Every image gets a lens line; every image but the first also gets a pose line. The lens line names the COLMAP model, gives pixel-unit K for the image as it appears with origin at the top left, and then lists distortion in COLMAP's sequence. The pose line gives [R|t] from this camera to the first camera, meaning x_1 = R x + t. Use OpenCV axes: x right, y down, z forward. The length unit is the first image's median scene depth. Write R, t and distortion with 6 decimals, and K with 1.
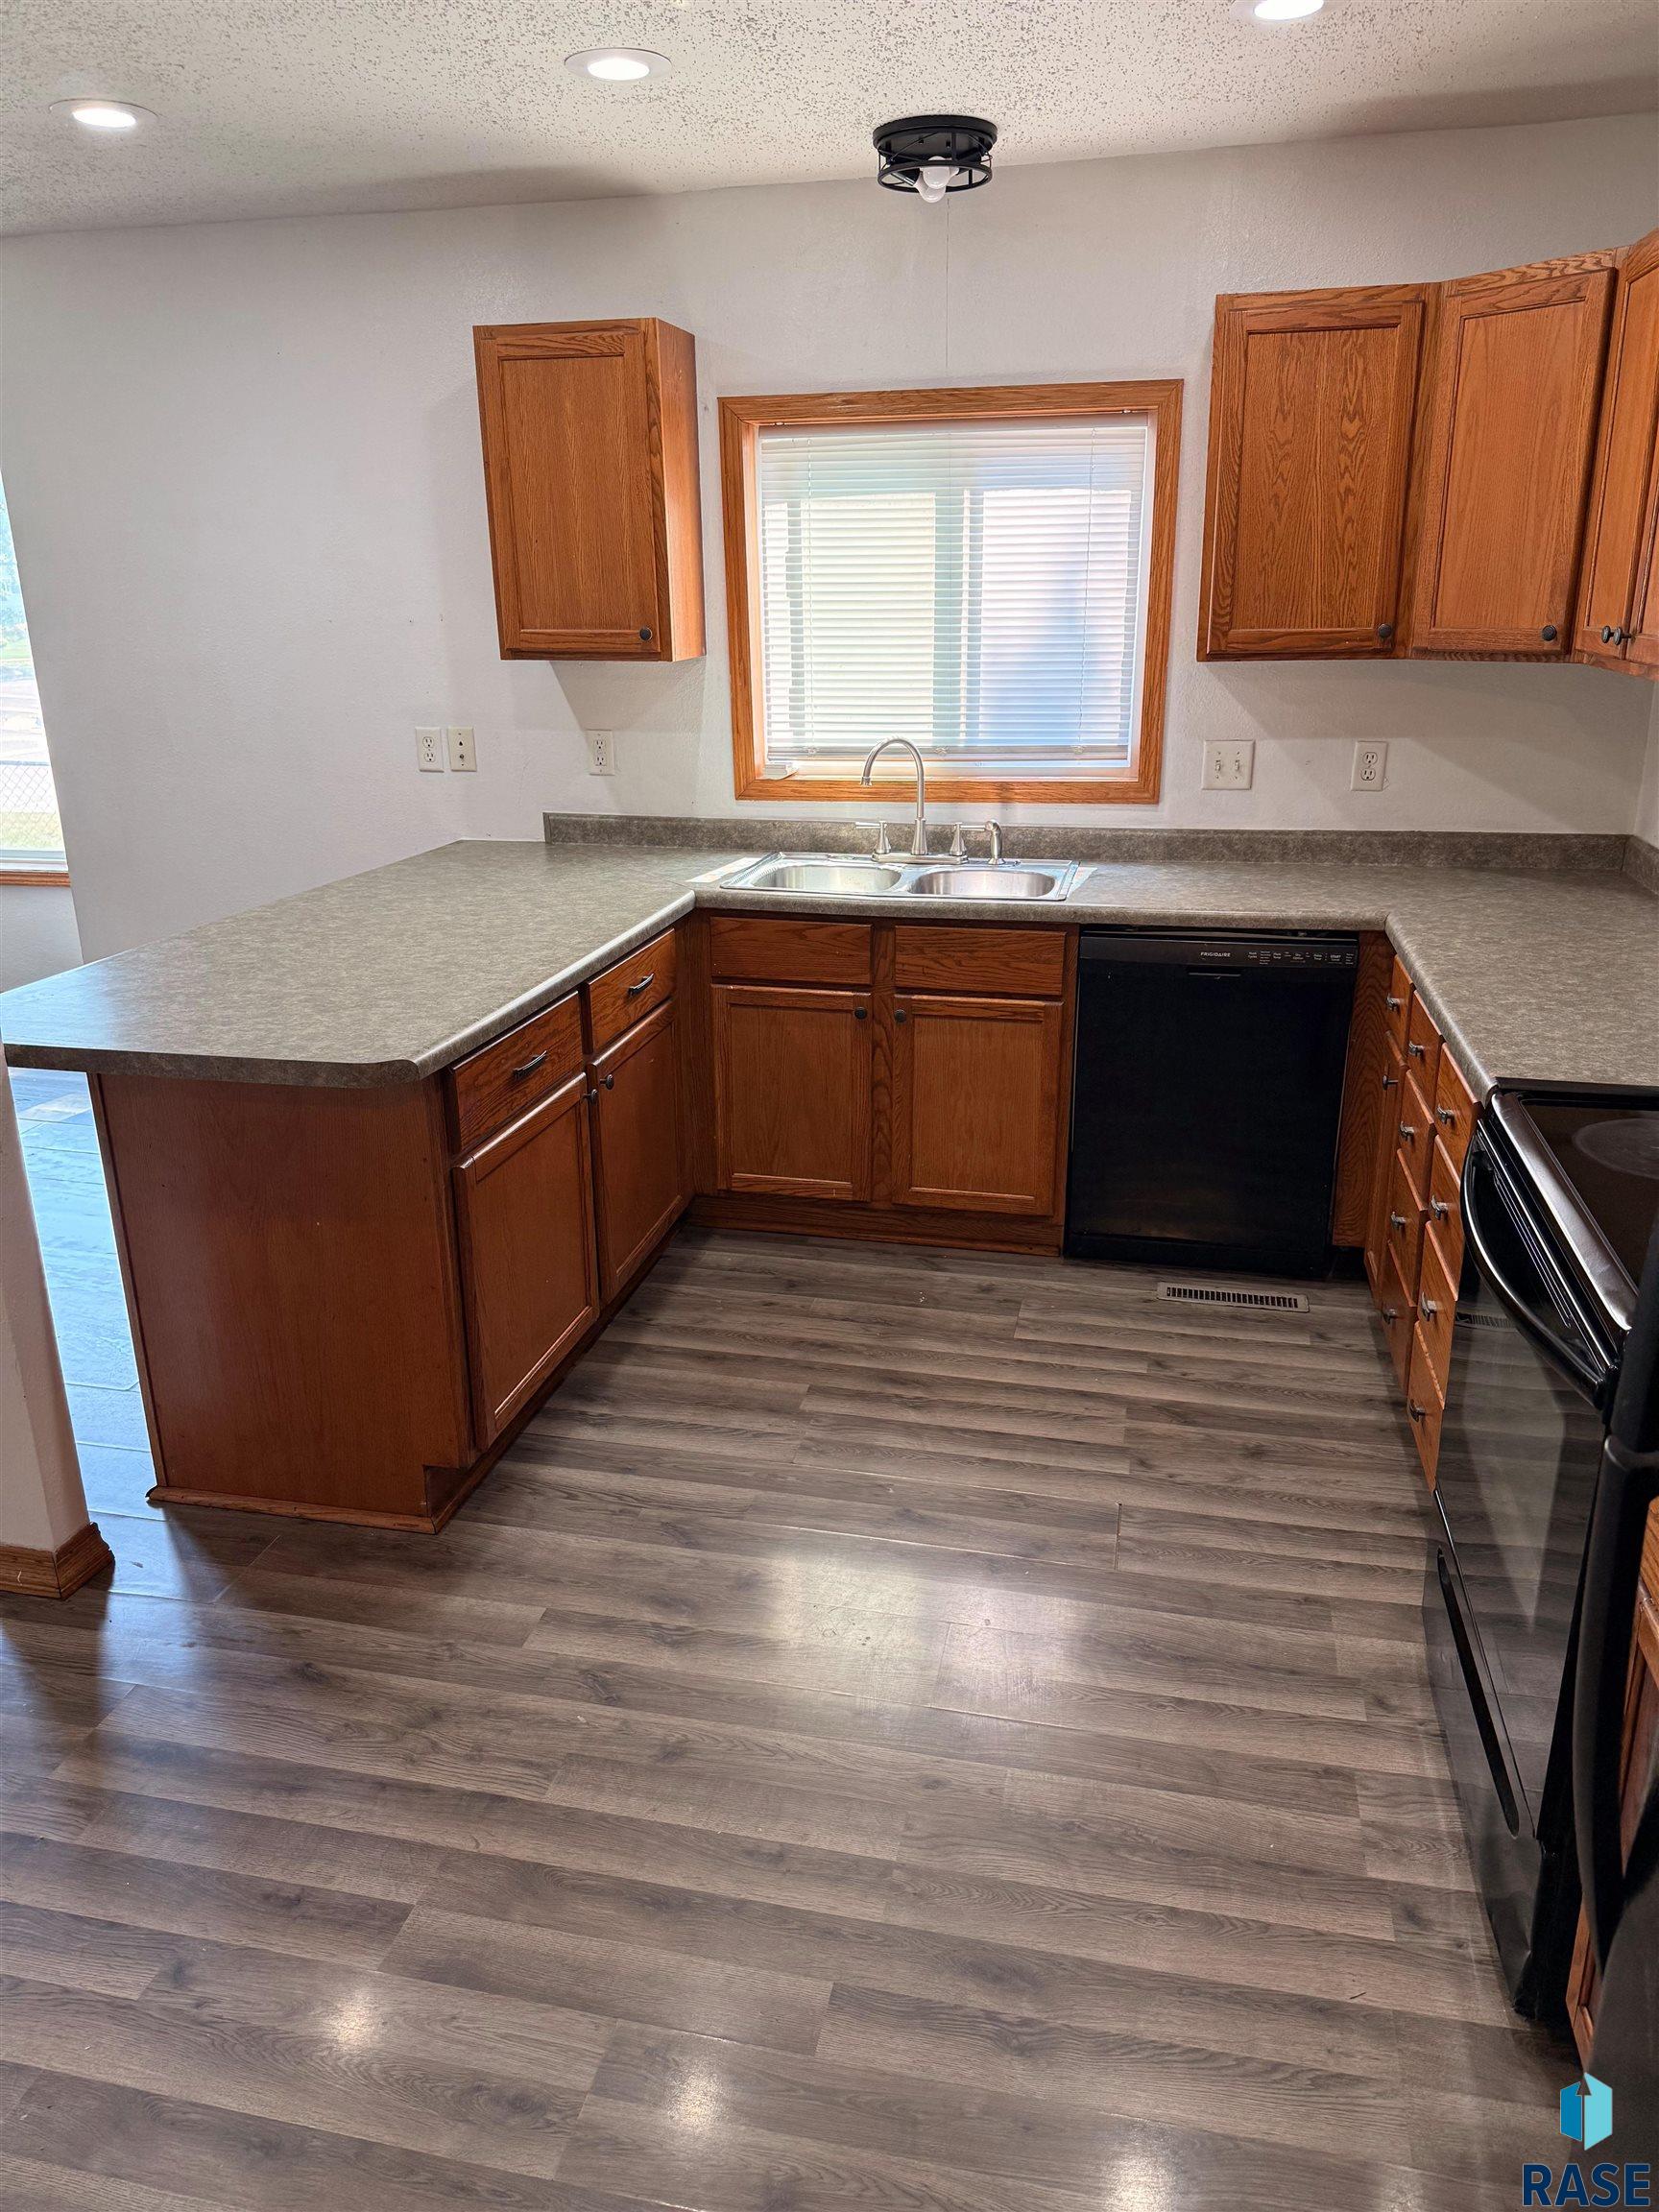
lens RADIAL K [[1577.1, 0, 829.5], [0, 1577.1, 1106.0], [0, 0, 1]] dist [0.114413, -0.175328]
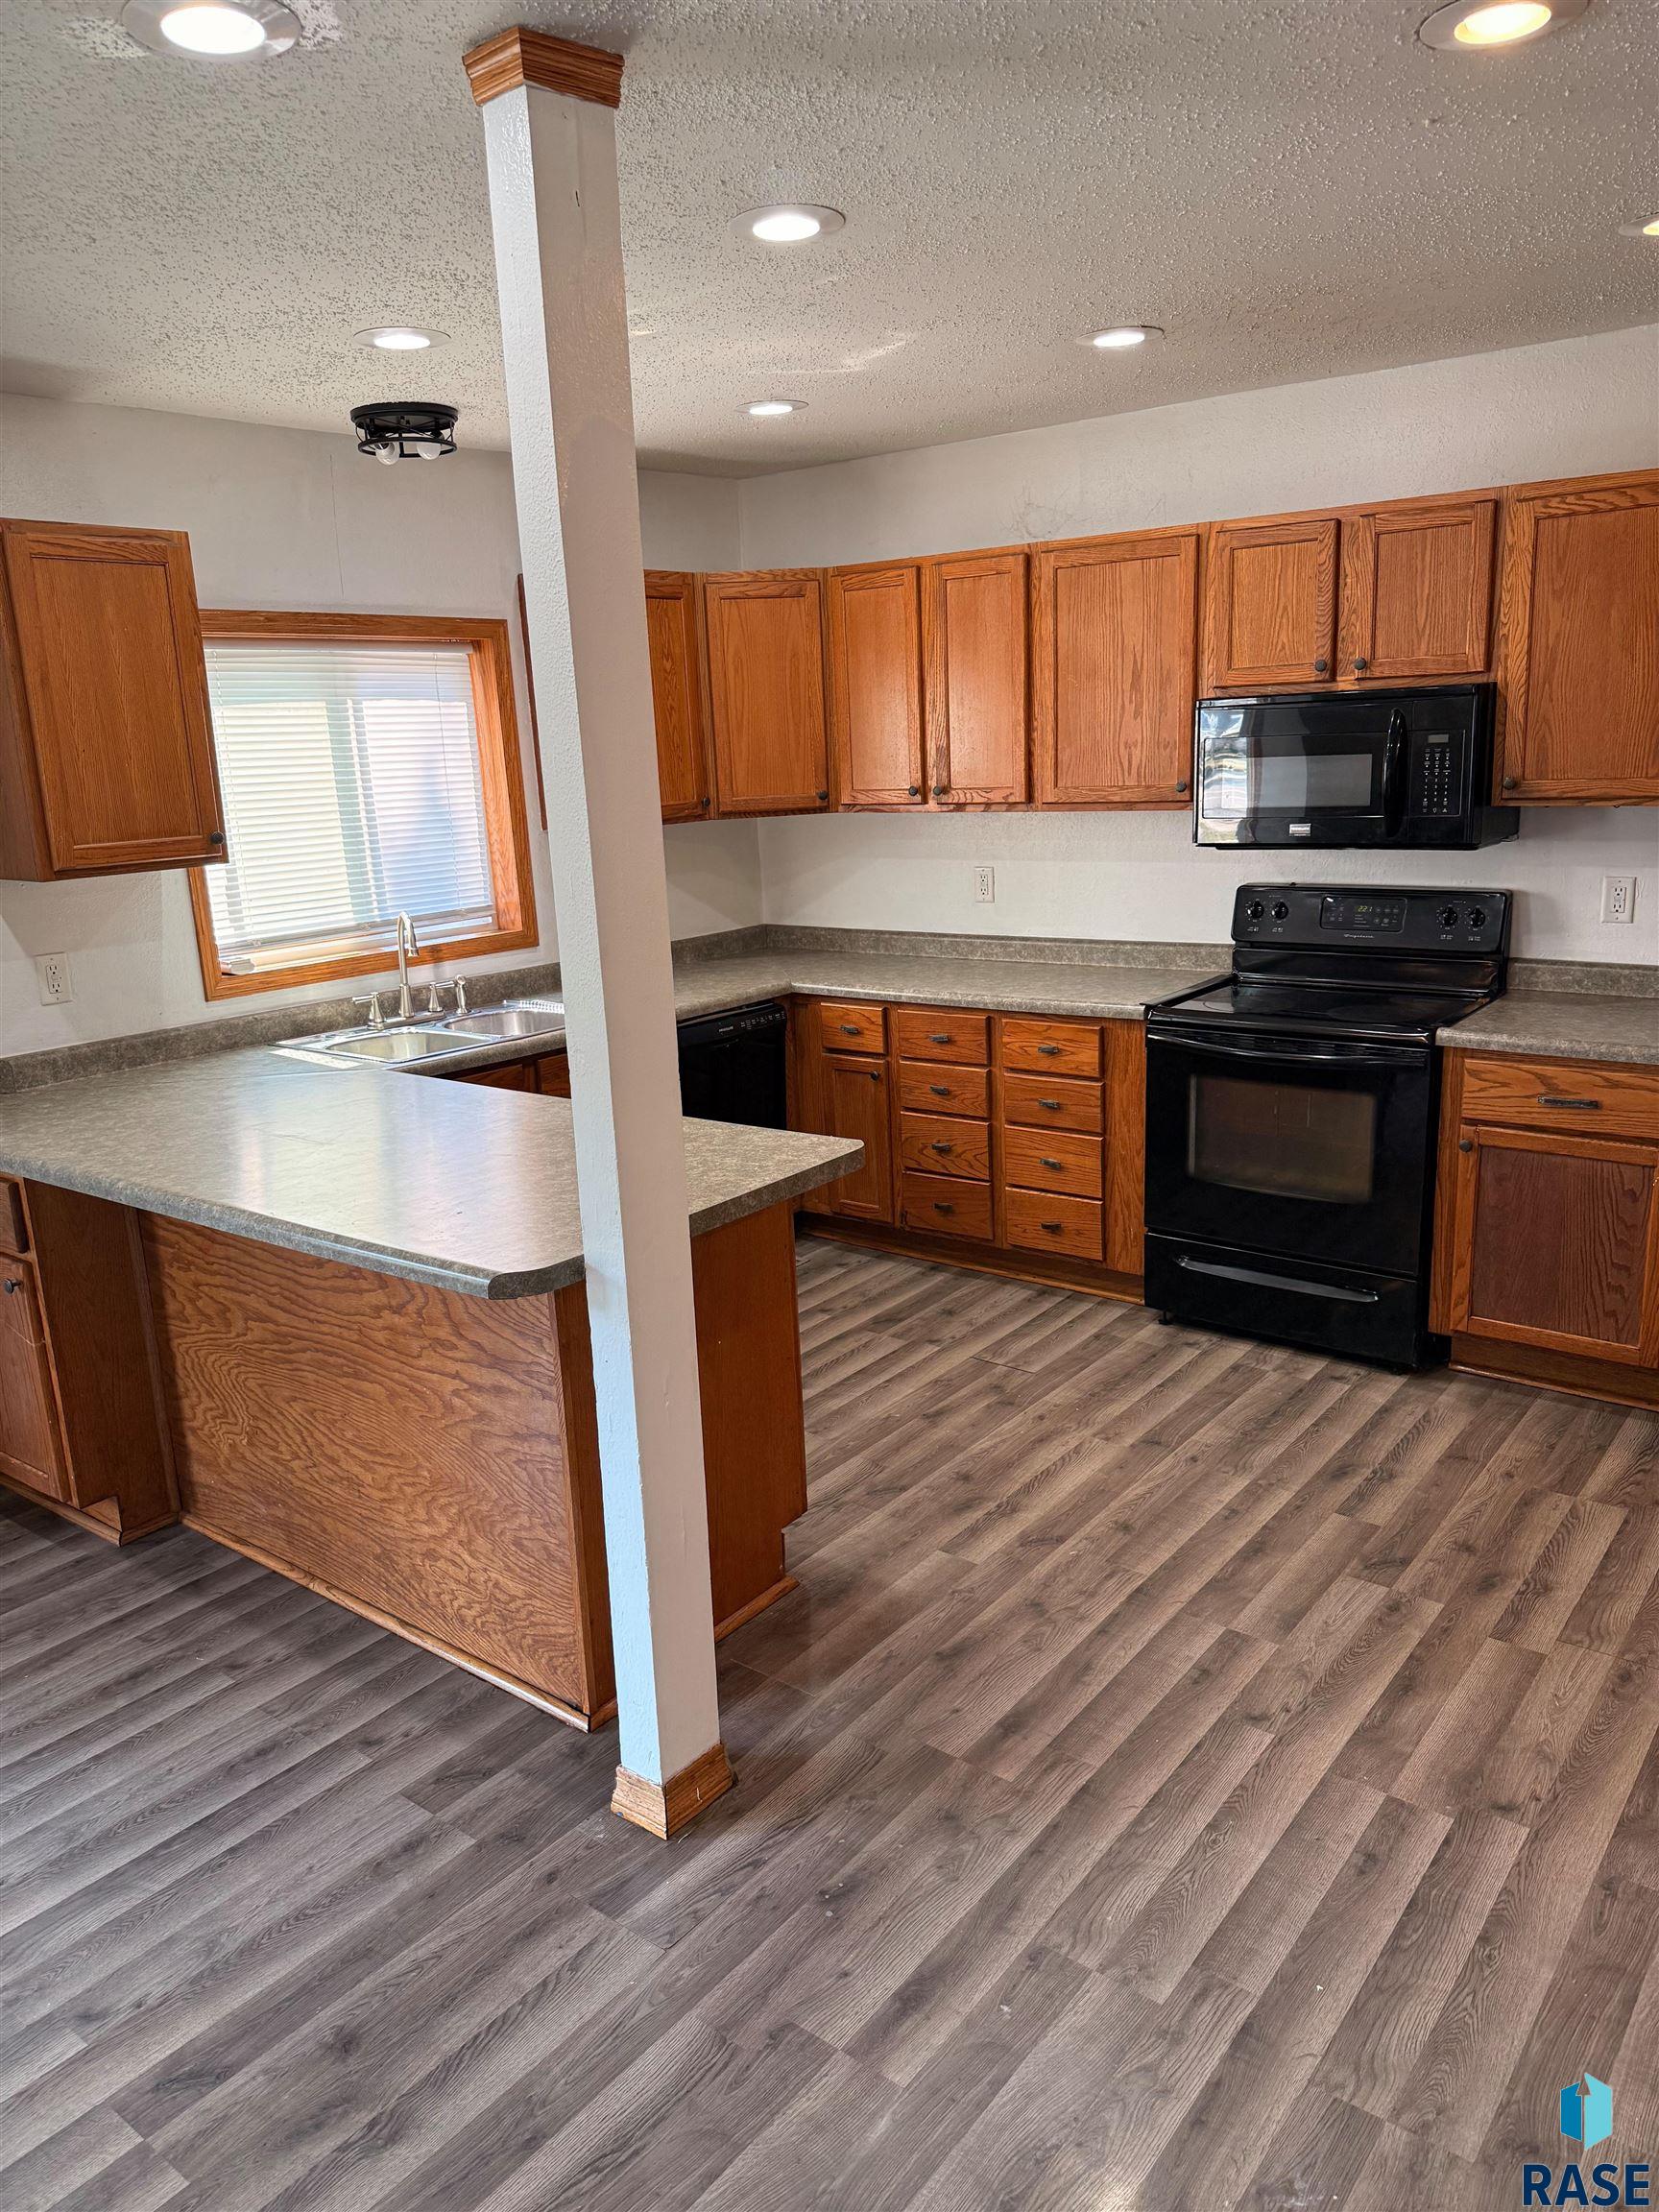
lens RADIAL K [[1577.1, 0, 829.5], [0, 1577.1, 1106.0], [0, 0, 1]] dist [0.114413, -0.175328]
pose [[0.419477, -0.214757, 0.881997, -1.024748], [0.317159, 0.945054, 0.079270, -0.120817], [-0.850558, 0.246482, 0.464540, 0.323971]]
